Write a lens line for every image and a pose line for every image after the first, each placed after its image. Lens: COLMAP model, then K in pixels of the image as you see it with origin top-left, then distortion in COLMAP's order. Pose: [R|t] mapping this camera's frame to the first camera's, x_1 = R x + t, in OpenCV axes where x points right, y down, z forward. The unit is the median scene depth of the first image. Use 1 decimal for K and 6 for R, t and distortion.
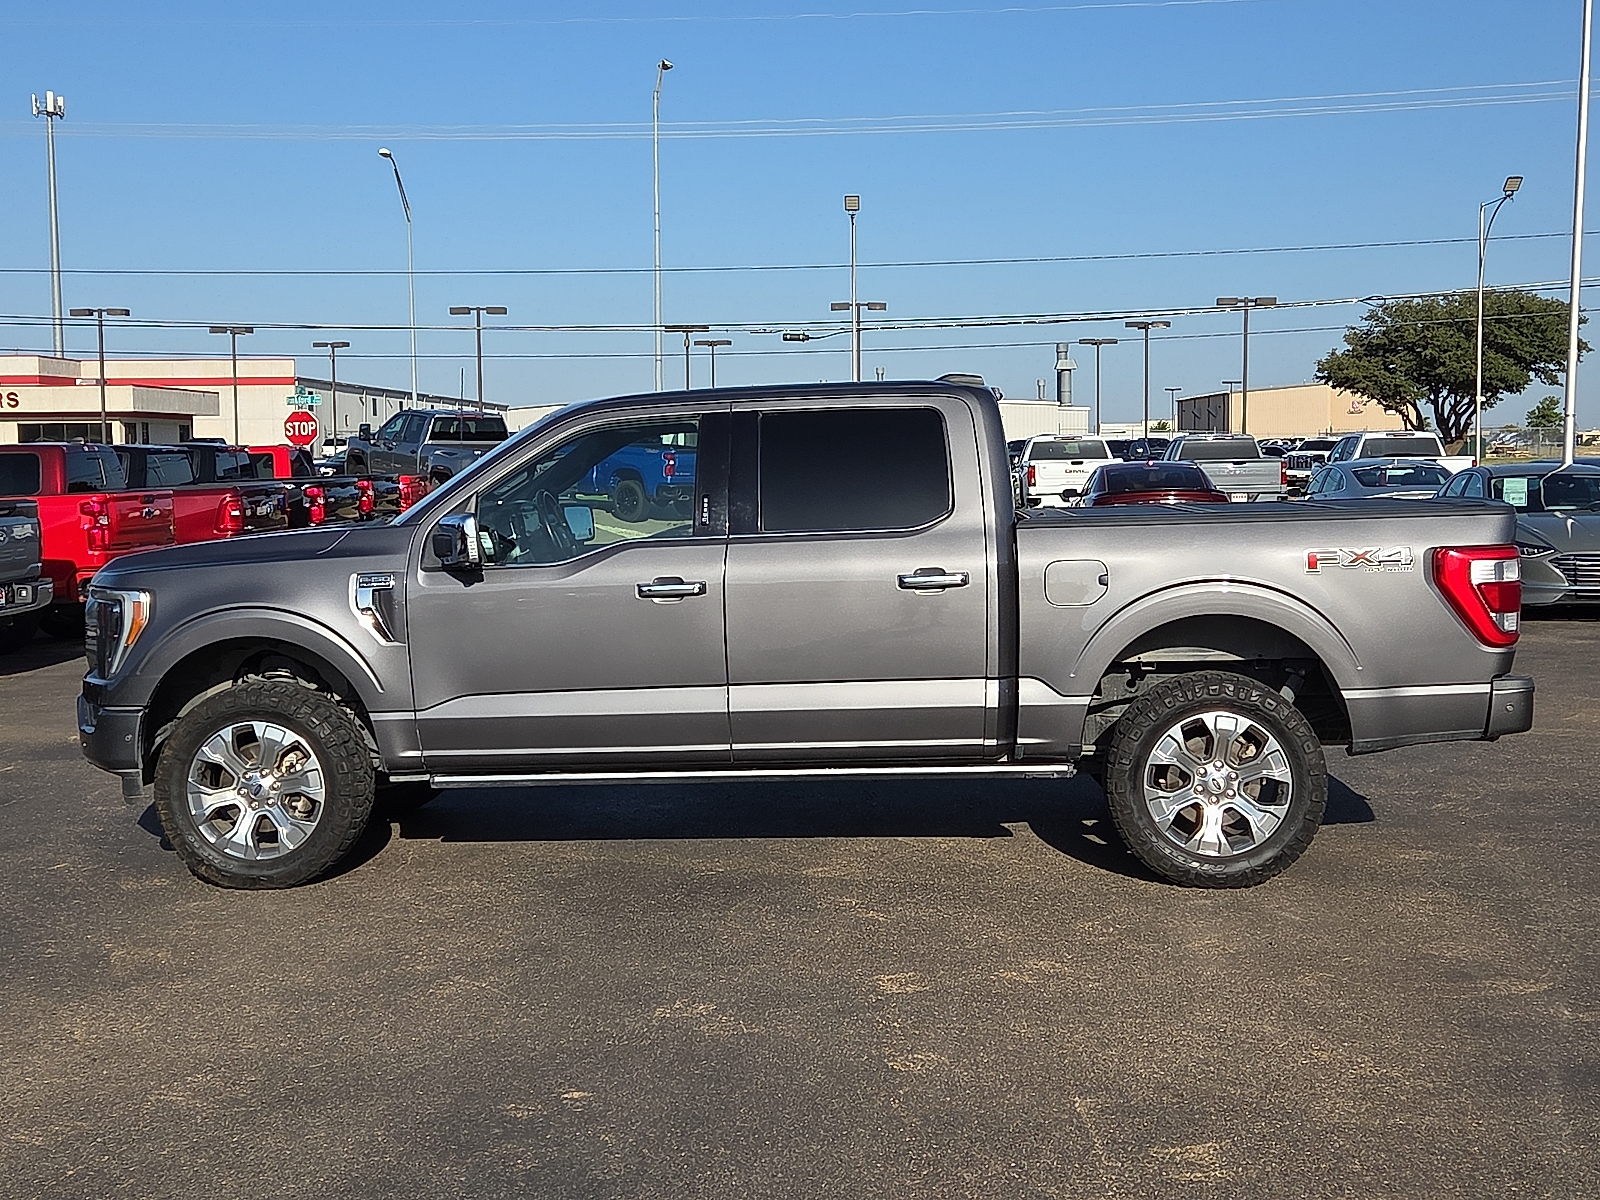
lens RADIAL K [[2034.3, 0, 797.8], [0, 2034.3, 593.3], [0, 0, 1]] dist [0.059436, 0.000000]
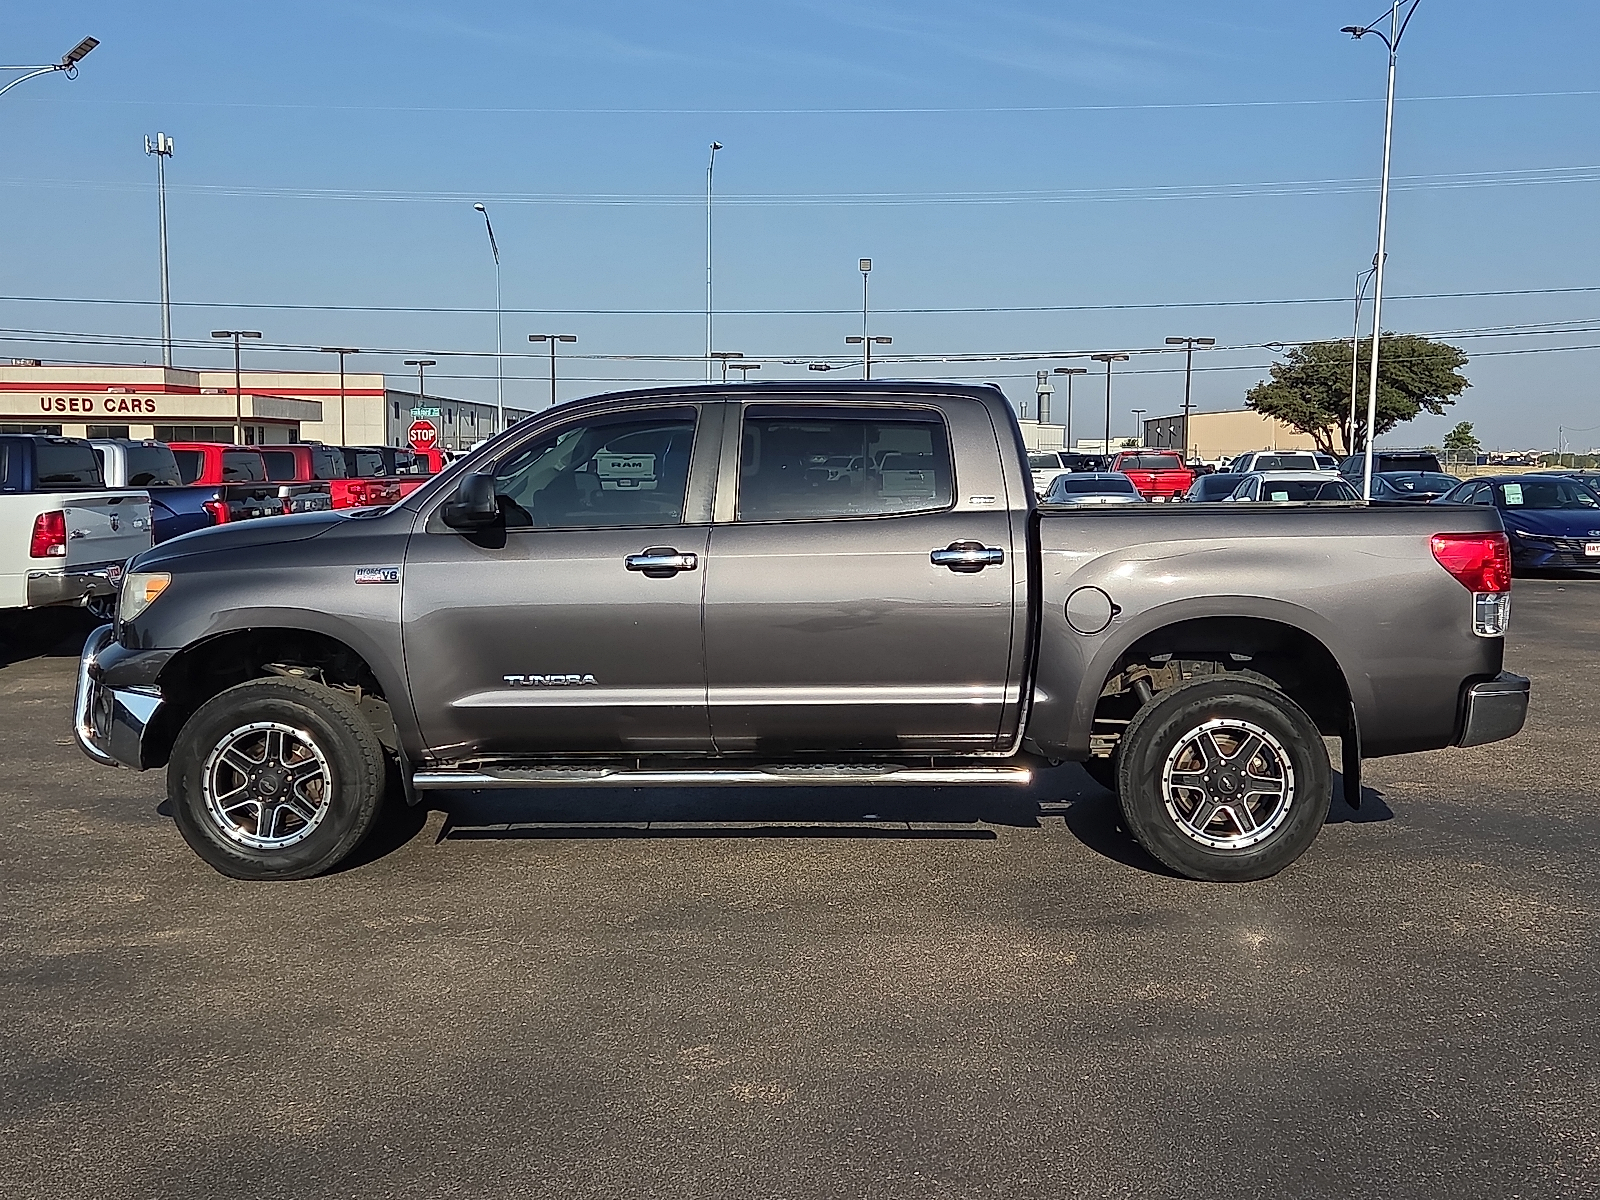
lens RADIAL K [[1996.3, 0, 802.7], [0, 1996.3, 610.9], [0, 0, 1]] dist [0.074977, 0.000000]
pose [[0.999882, 0.015367, -0.000105, -0.006482], [-0.015367, 0.999868, 0.005360, 0.013578], [0.000187, -0.005358, 0.999986, -0.181212]]
